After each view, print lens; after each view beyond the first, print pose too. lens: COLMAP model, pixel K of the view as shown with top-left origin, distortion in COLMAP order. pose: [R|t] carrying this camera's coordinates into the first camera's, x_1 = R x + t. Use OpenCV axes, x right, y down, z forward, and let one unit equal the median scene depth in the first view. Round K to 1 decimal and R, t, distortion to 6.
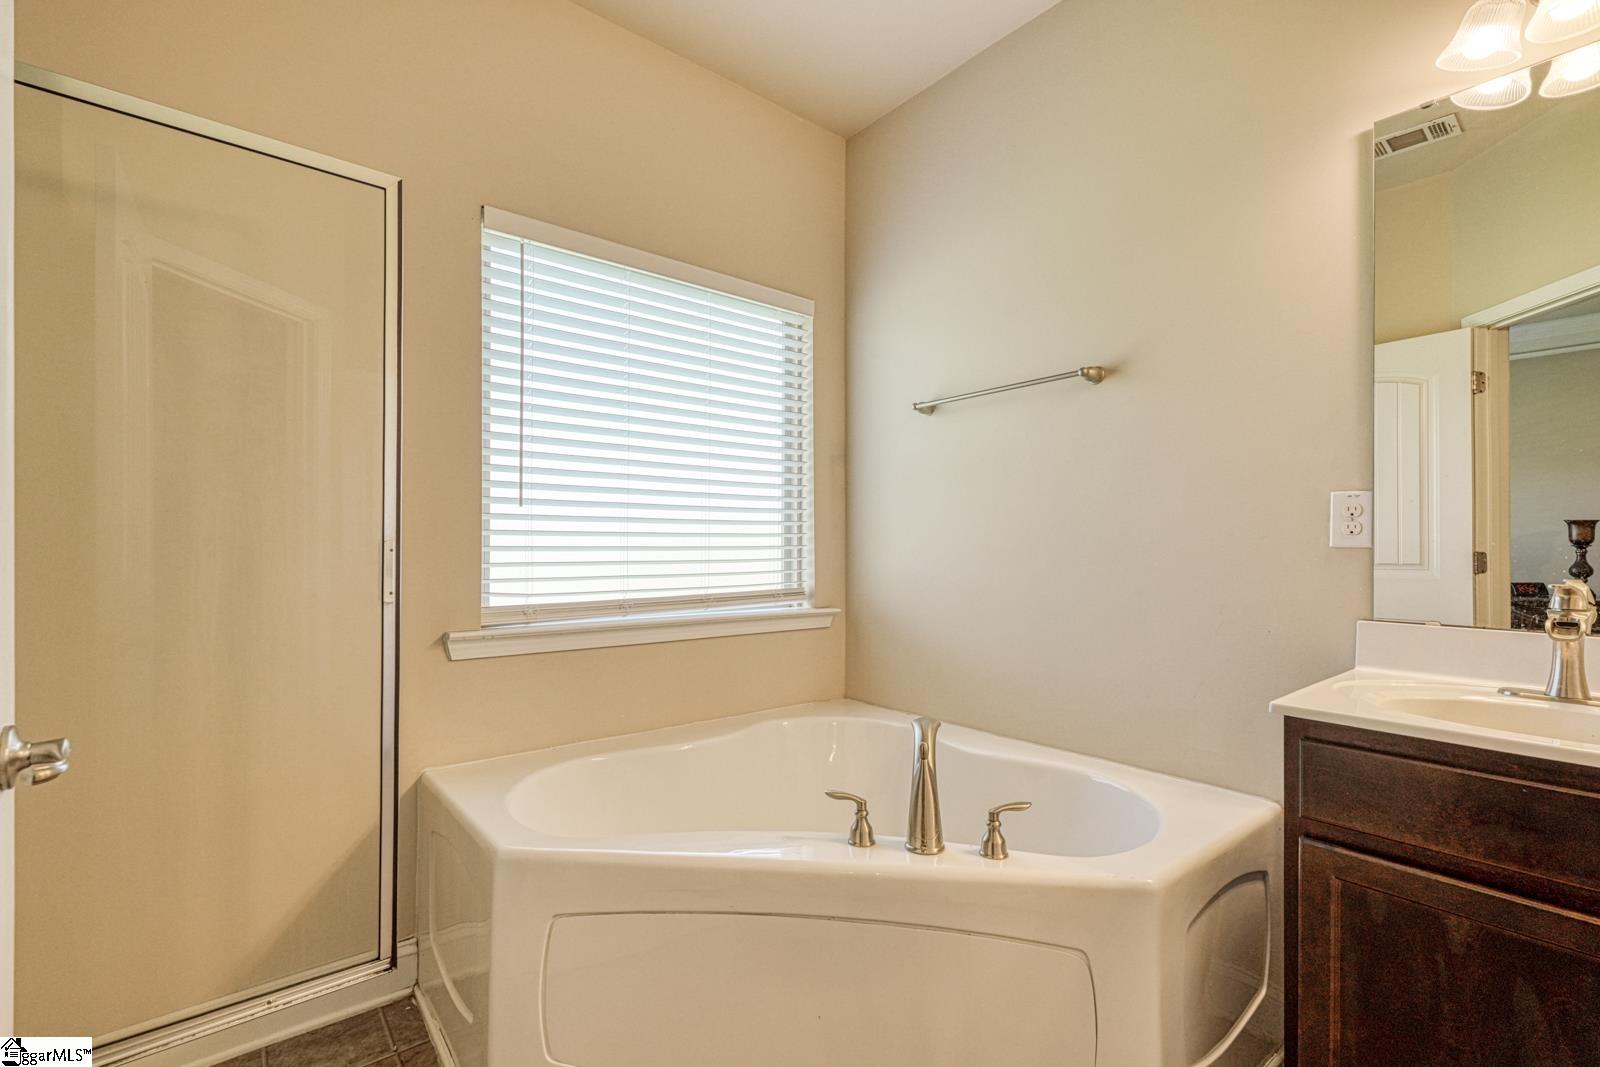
lens RADIAL K [[700.0, 0, 800.1], [0, 700.0, 536.6], [0, 0, 1]] dist [-0.000400, -0.000086]
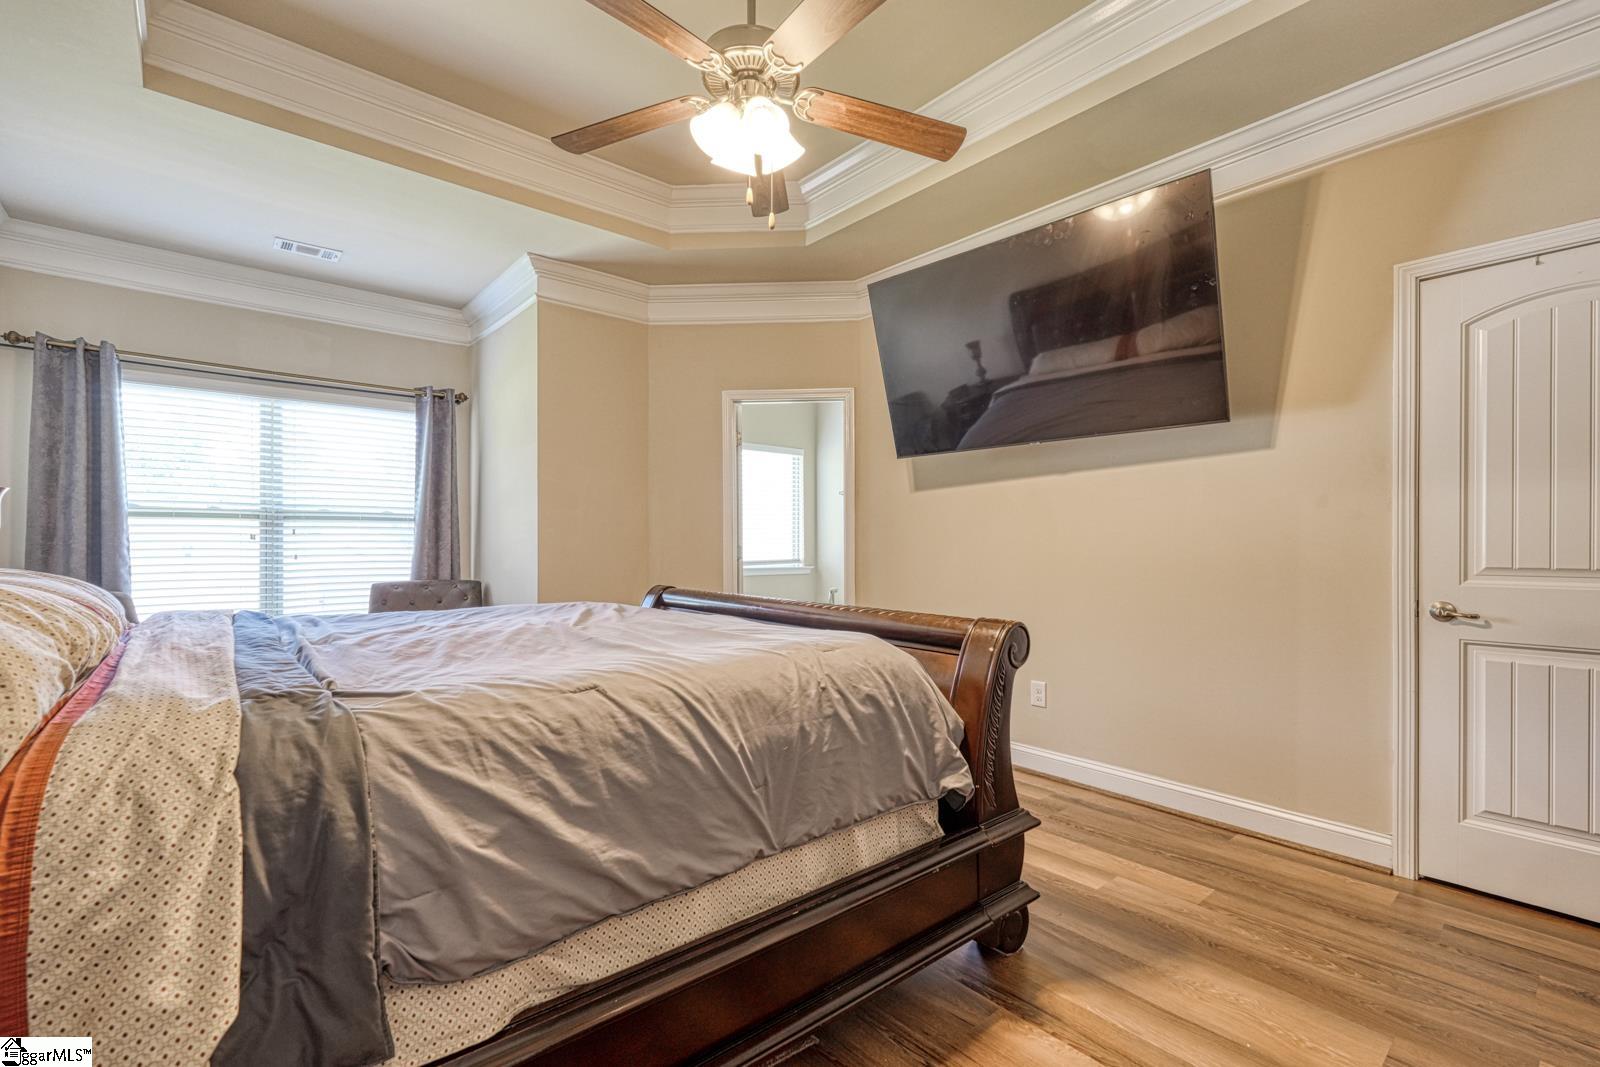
lens RADIAL K [[700.0, 0, 799.6], [0, 700.0, 540.0], [0, 0, 1]] dist [-0.000400, -0.000086]
pose [[0.999880, -0.004321, 0.014867, -0.034760], [0.004238, 0.999975, 0.005628, -0.008086], [-0.014891, -0.005565, 0.999874, -1.584755]]
